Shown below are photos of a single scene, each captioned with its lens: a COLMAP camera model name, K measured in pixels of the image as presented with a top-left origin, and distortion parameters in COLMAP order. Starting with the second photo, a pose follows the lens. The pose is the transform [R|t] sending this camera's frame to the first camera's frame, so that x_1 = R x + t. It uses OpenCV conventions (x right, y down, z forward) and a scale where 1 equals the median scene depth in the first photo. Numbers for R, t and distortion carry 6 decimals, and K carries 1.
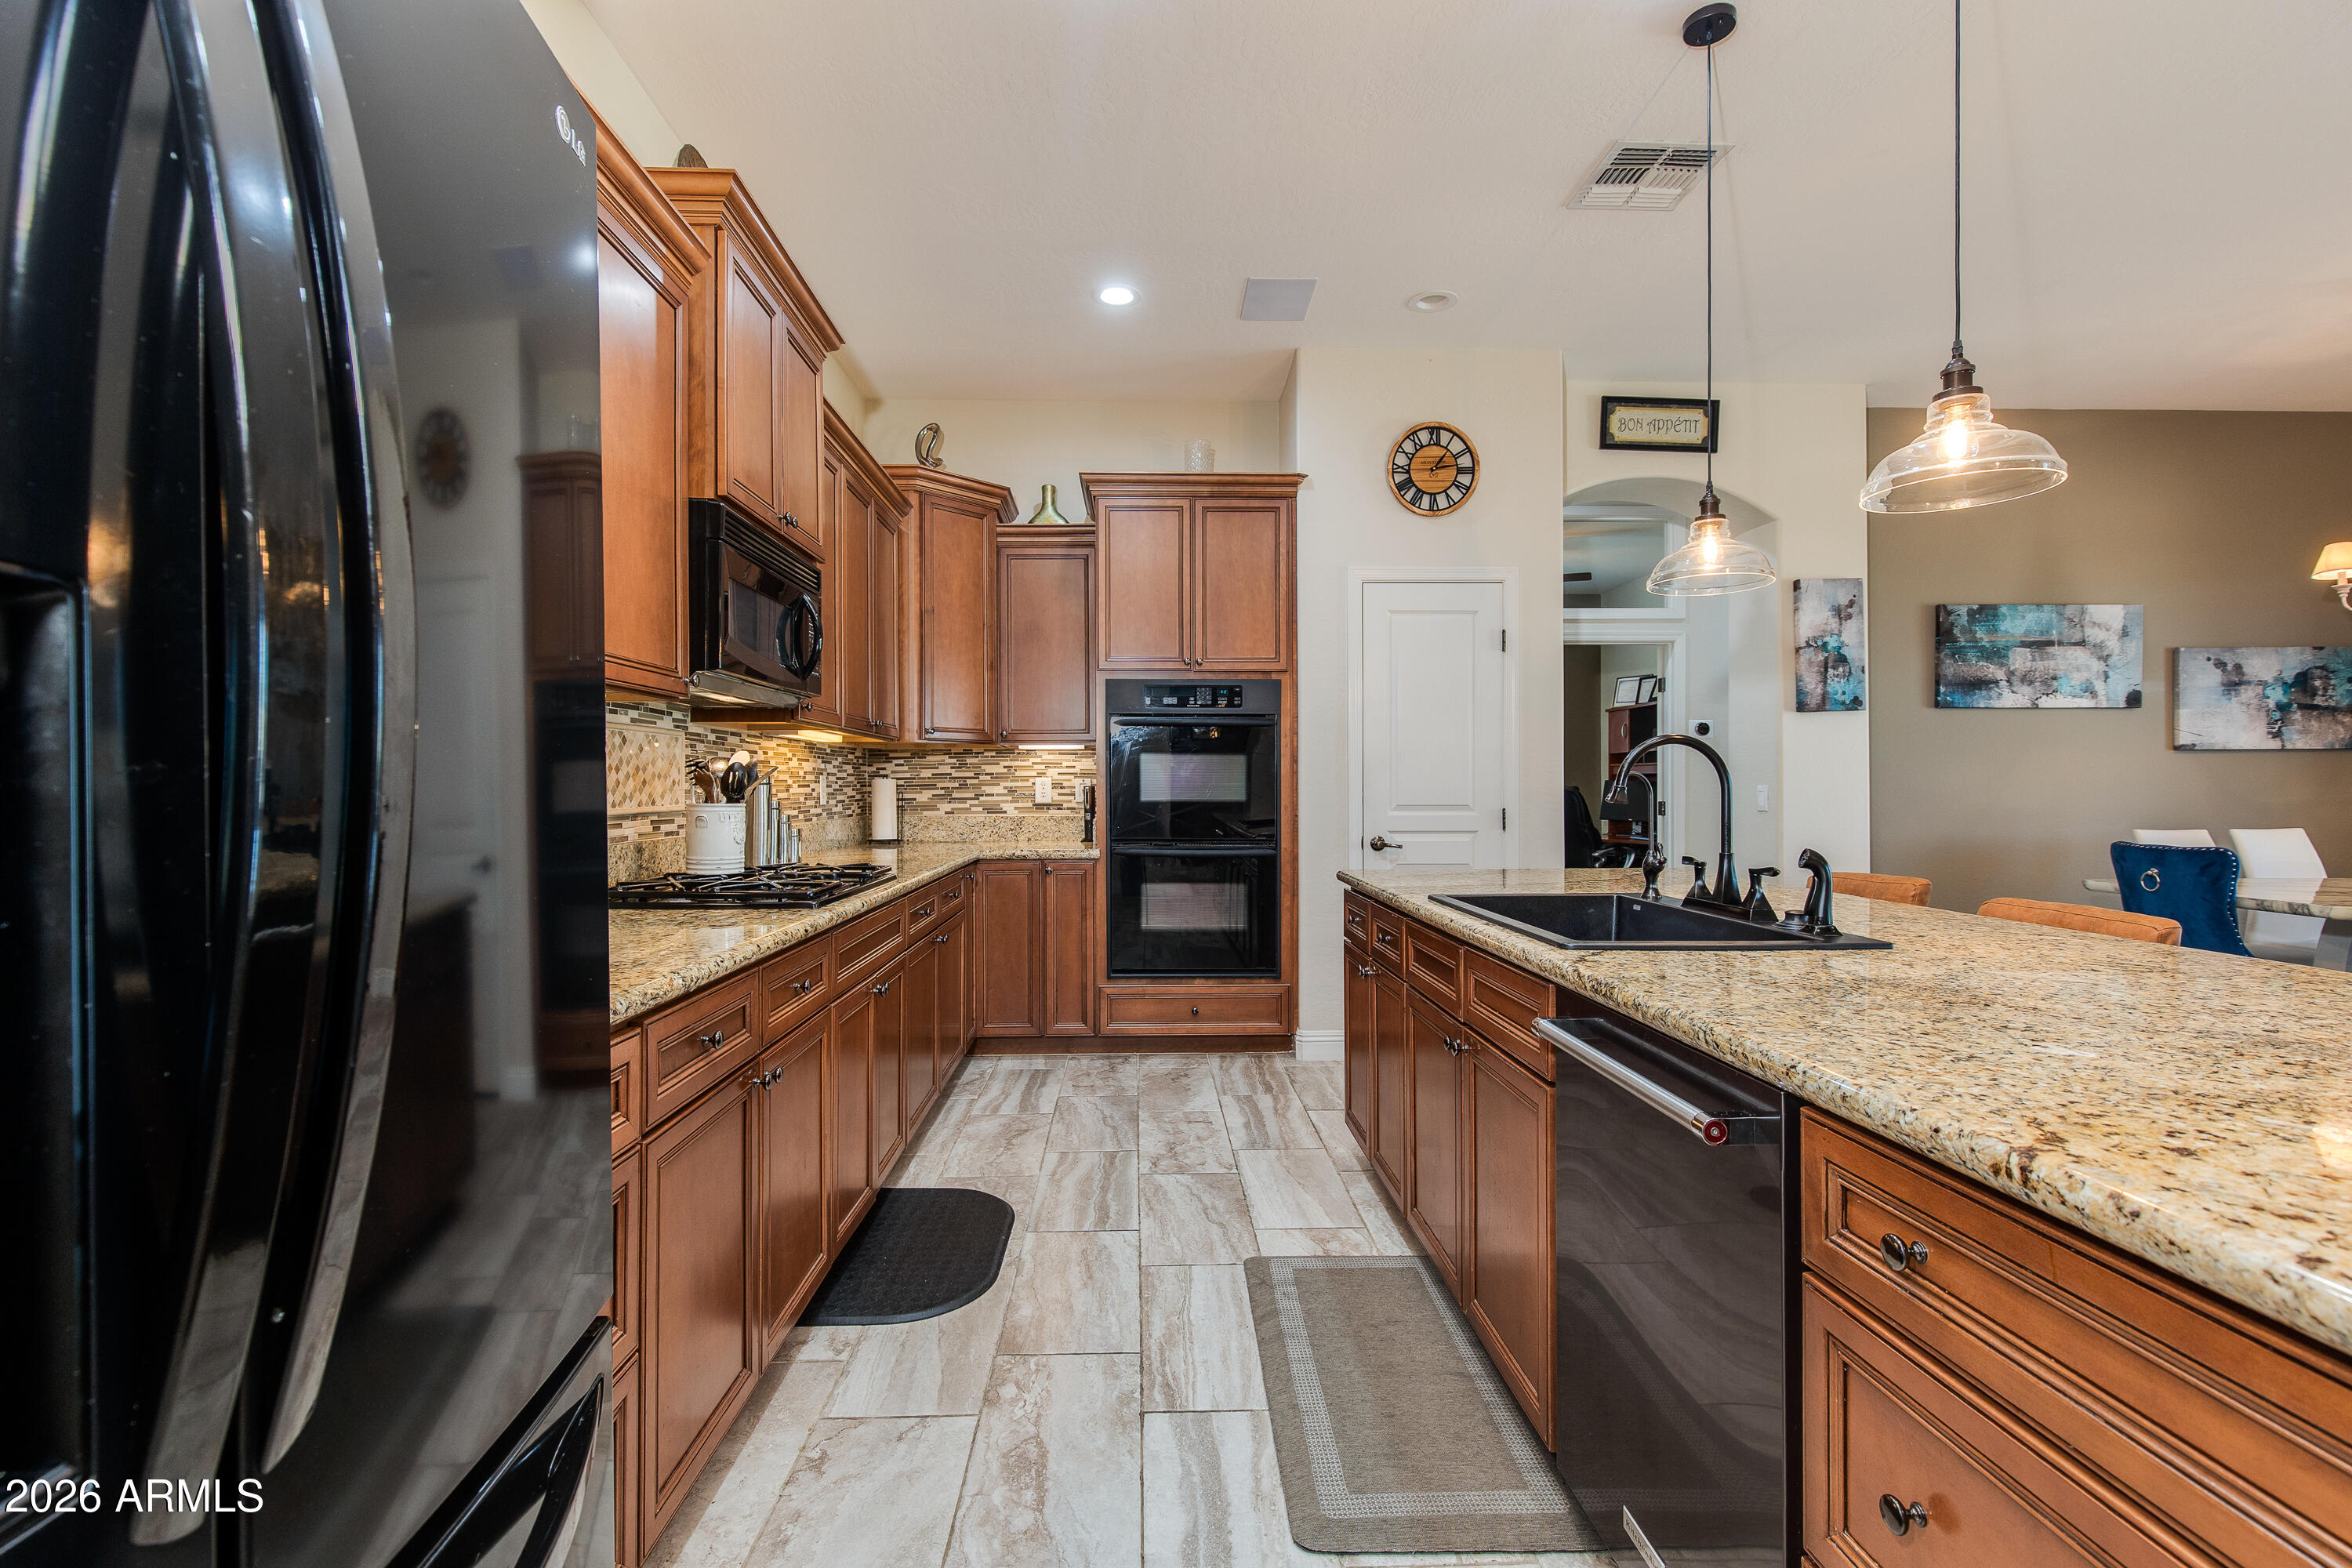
lens RADIAL K [[1074.8, 0, 1174.1], [0, 1074.8, 784.4], [0, 0, 1]] dist [0.000789, 0.000071]
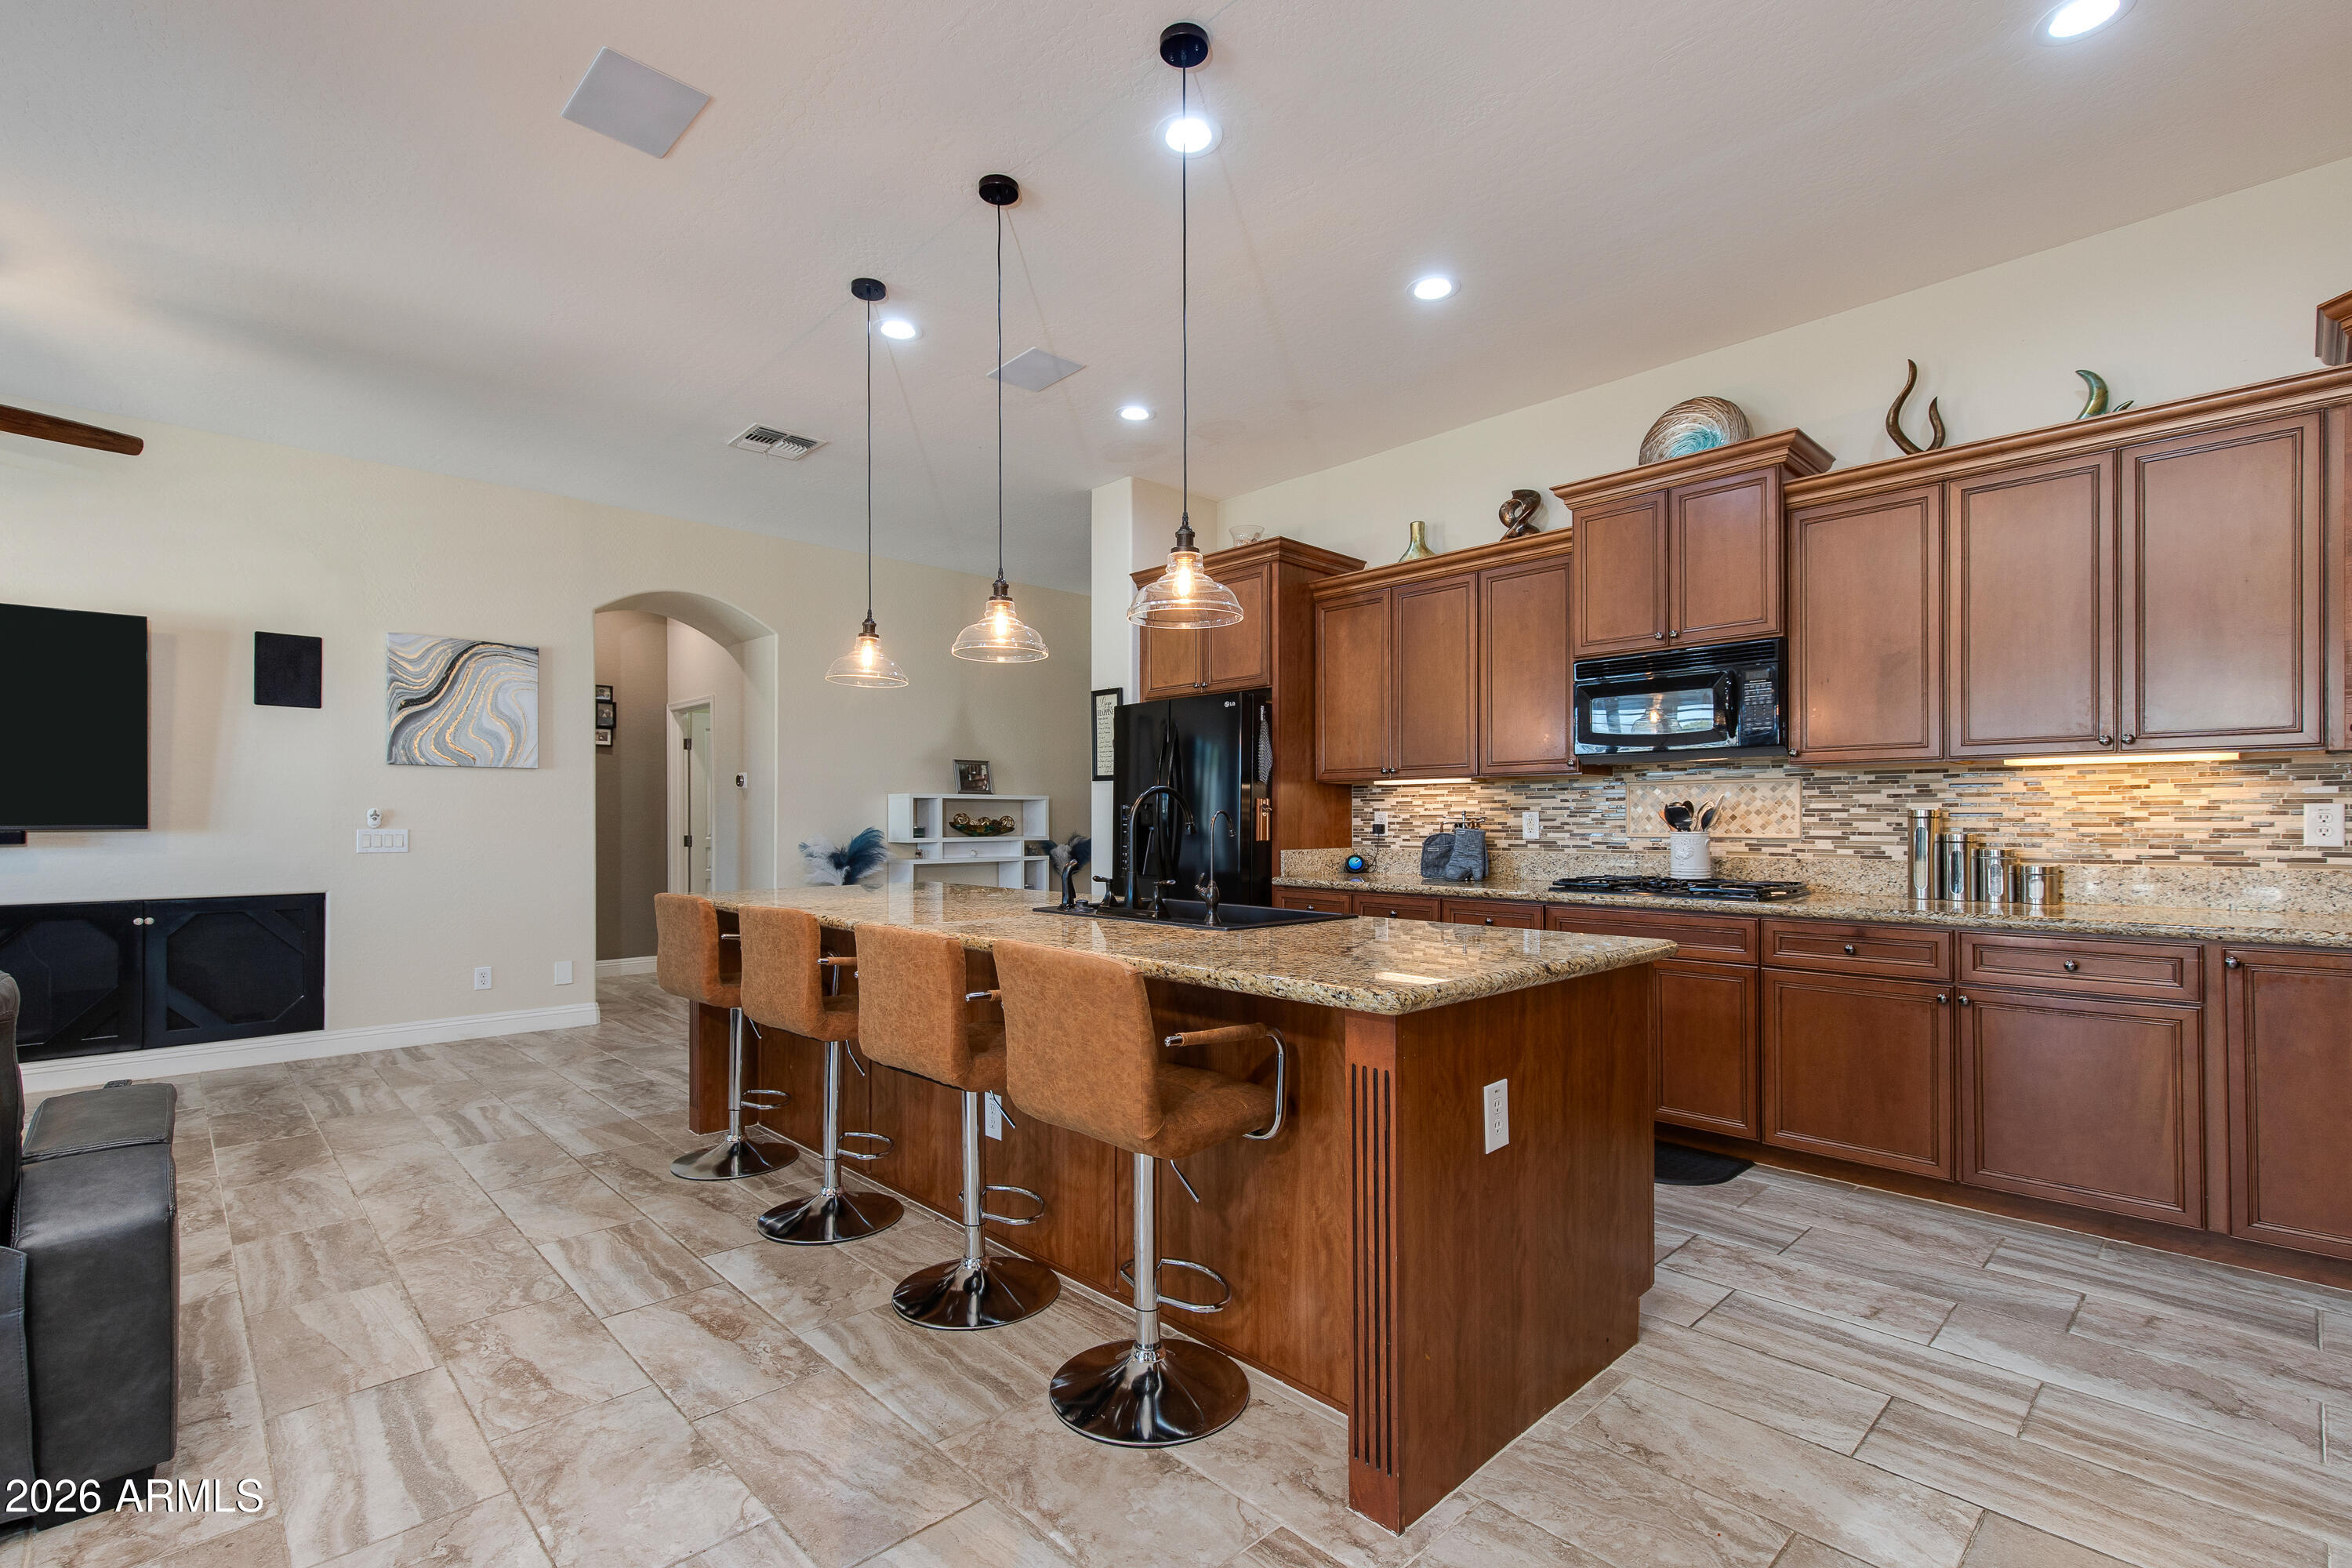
lens RADIAL K [[1074.8, 0, 1175.8], [0, 1074.8, 793.4], [0, 0, 1]] dist [0.000789, 0.000071]
pose [[-0.744931, -0.007481, -0.667100, 0.843103], [0.000032, 0.999937, -0.011249, -0.014180], [0.667142, -0.008401, -0.744883, 1.246781]]
